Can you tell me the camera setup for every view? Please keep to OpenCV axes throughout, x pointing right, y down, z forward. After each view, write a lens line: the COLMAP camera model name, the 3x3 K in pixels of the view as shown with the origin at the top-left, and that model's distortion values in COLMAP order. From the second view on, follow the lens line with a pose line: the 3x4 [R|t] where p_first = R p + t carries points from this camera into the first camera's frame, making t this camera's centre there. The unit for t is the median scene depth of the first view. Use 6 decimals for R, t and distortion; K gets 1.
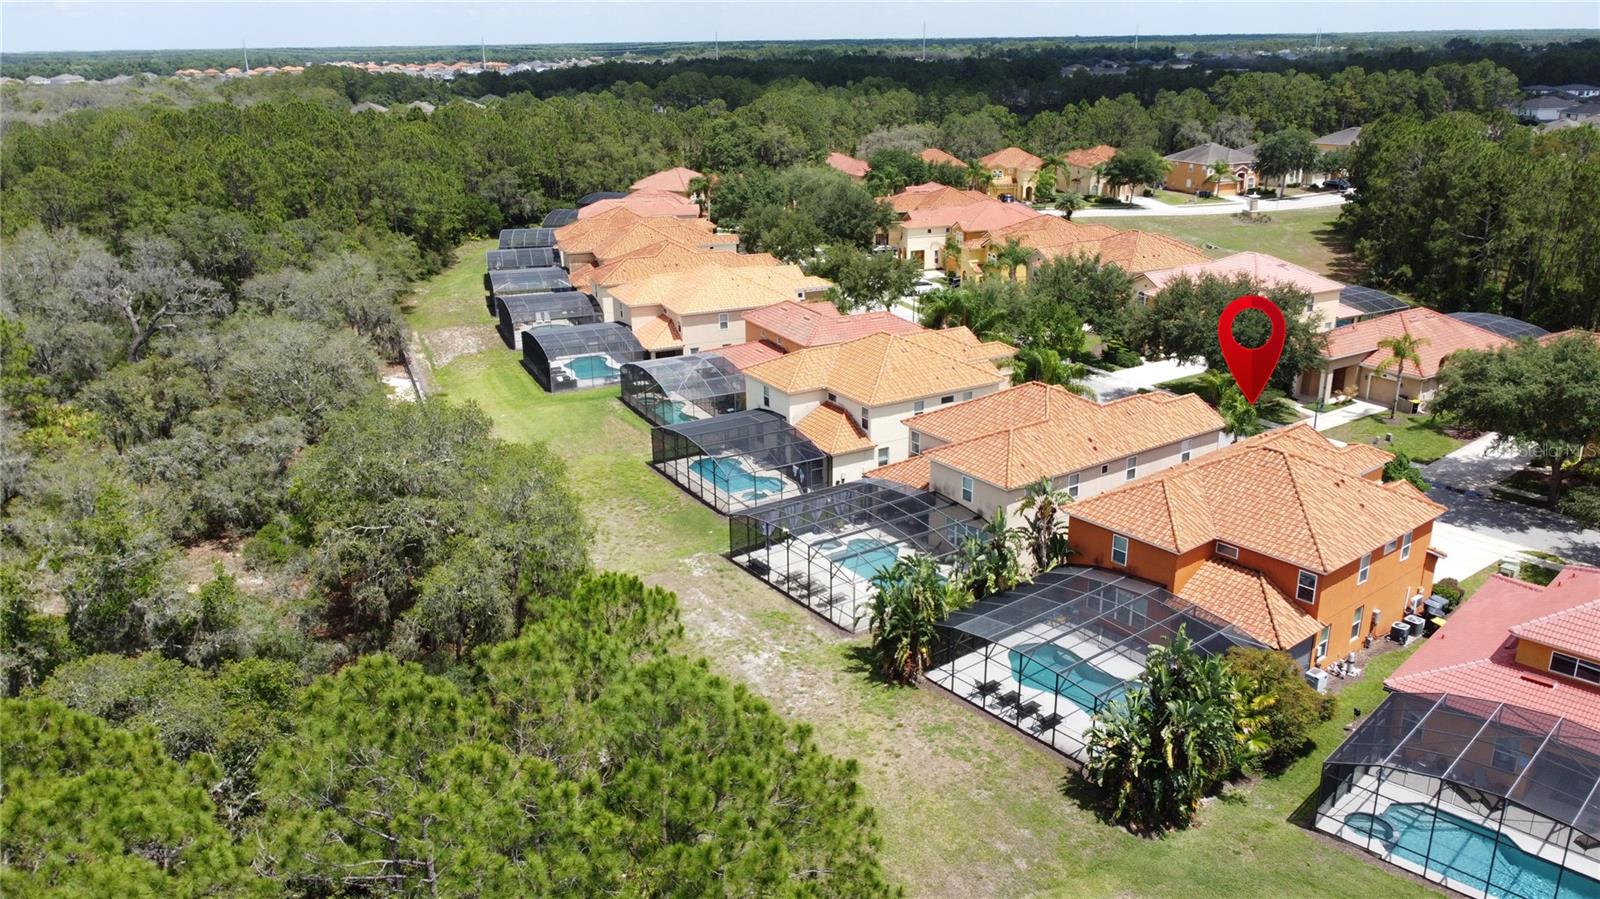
lens RADIAL K [[1202.2, 0, 804.1], [0, 1202.2, 444.4], [0, 0, 1]] dist [-0.002506, -0.005816]
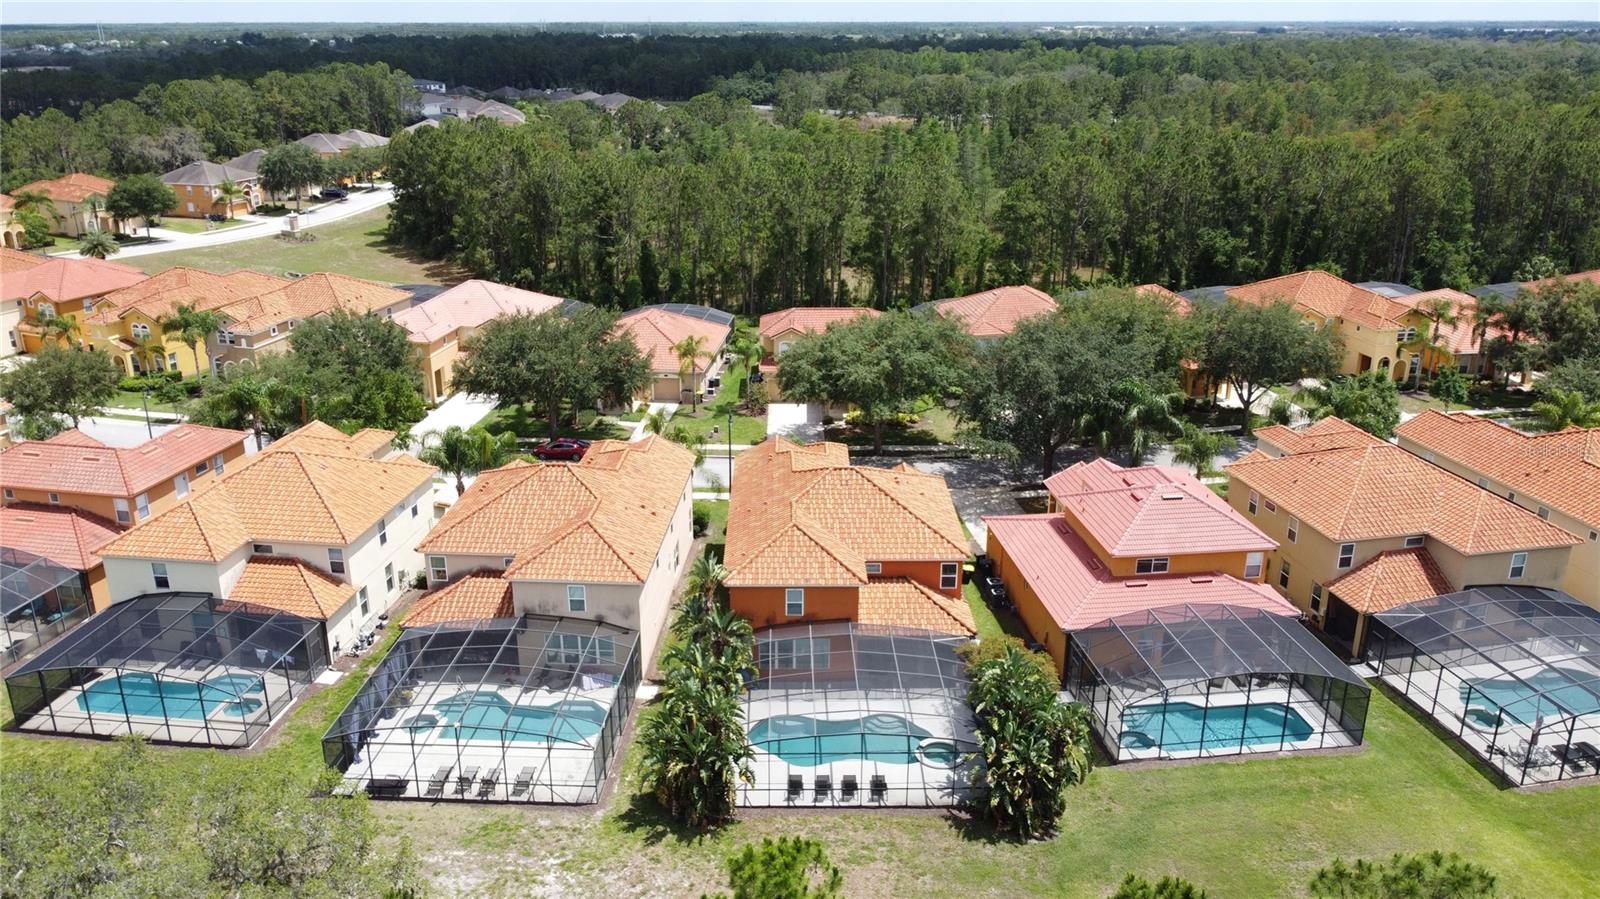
lens RADIAL K [[1202.2, 0, 799.9], [0, 1202.2, 444.9], [0, 0, 1]] dist [-0.002506, -0.005816]
pose [[0.621377, -0.245511, 0.744053, -0.338543], [0.240871, 0.963508, 0.116765, -0.116609], [-0.745568, 0.106666, 0.657838, 0.235604]]
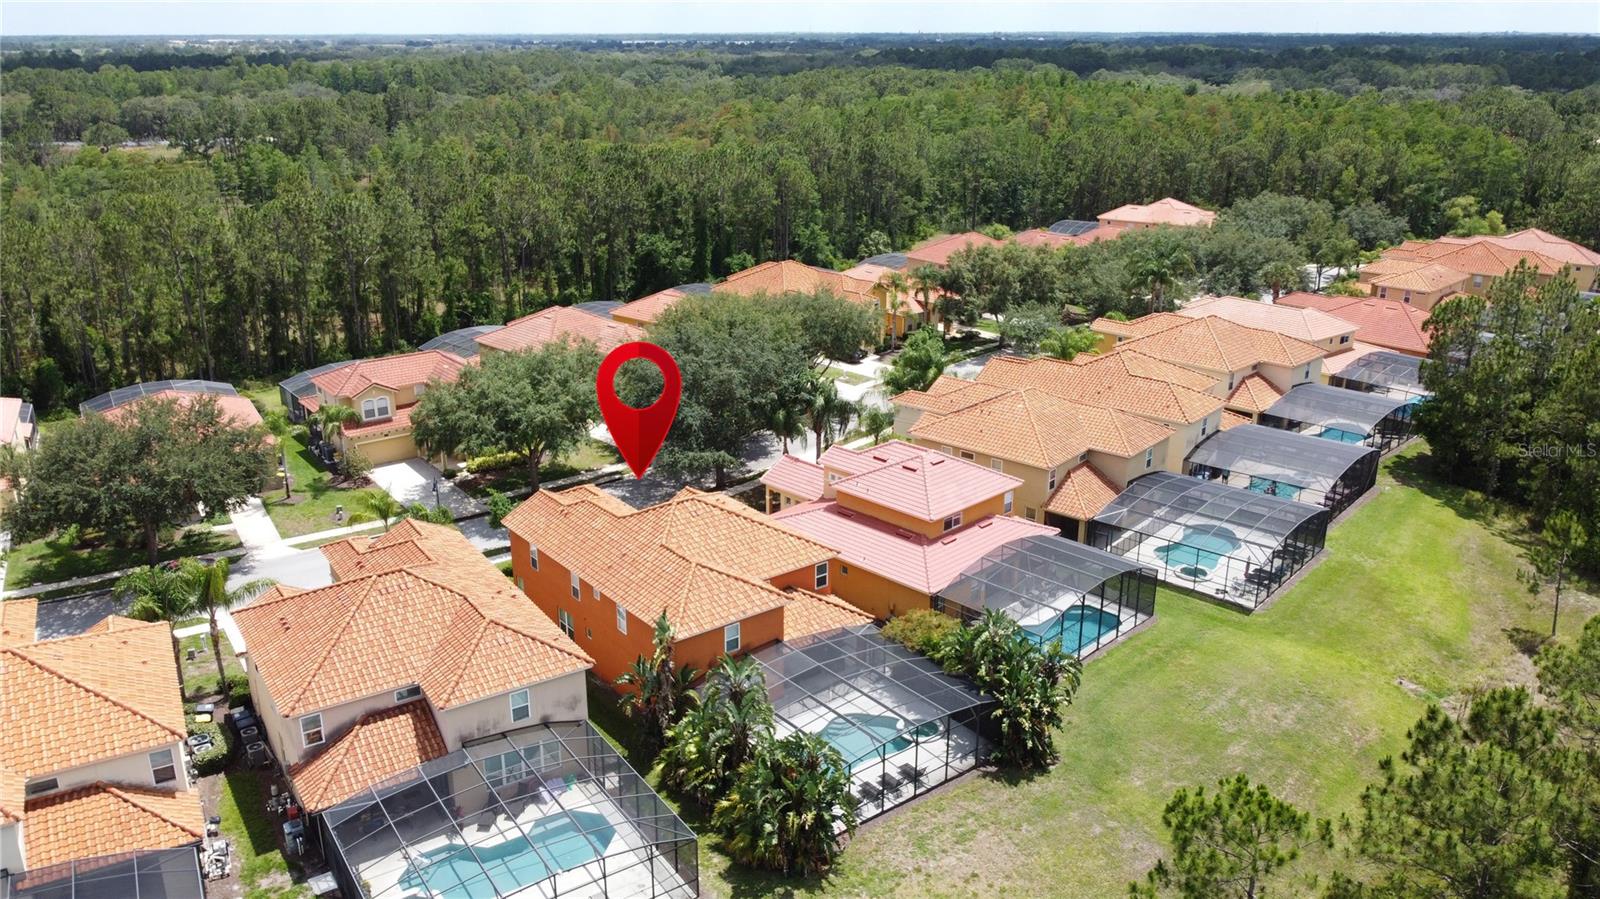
lens RADIAL K [[1202.2, 0, 797.7], [0, 1202.2, 444.7], [0, 0, 1]] dist [-0.002506, -0.005816]
pose [[0.020701, -0.307769, 0.951236, -0.473946], [0.317686, 0.904155, 0.285623, -0.242377], [-0.947970, 0.296281, 0.116491, 0.583402]]
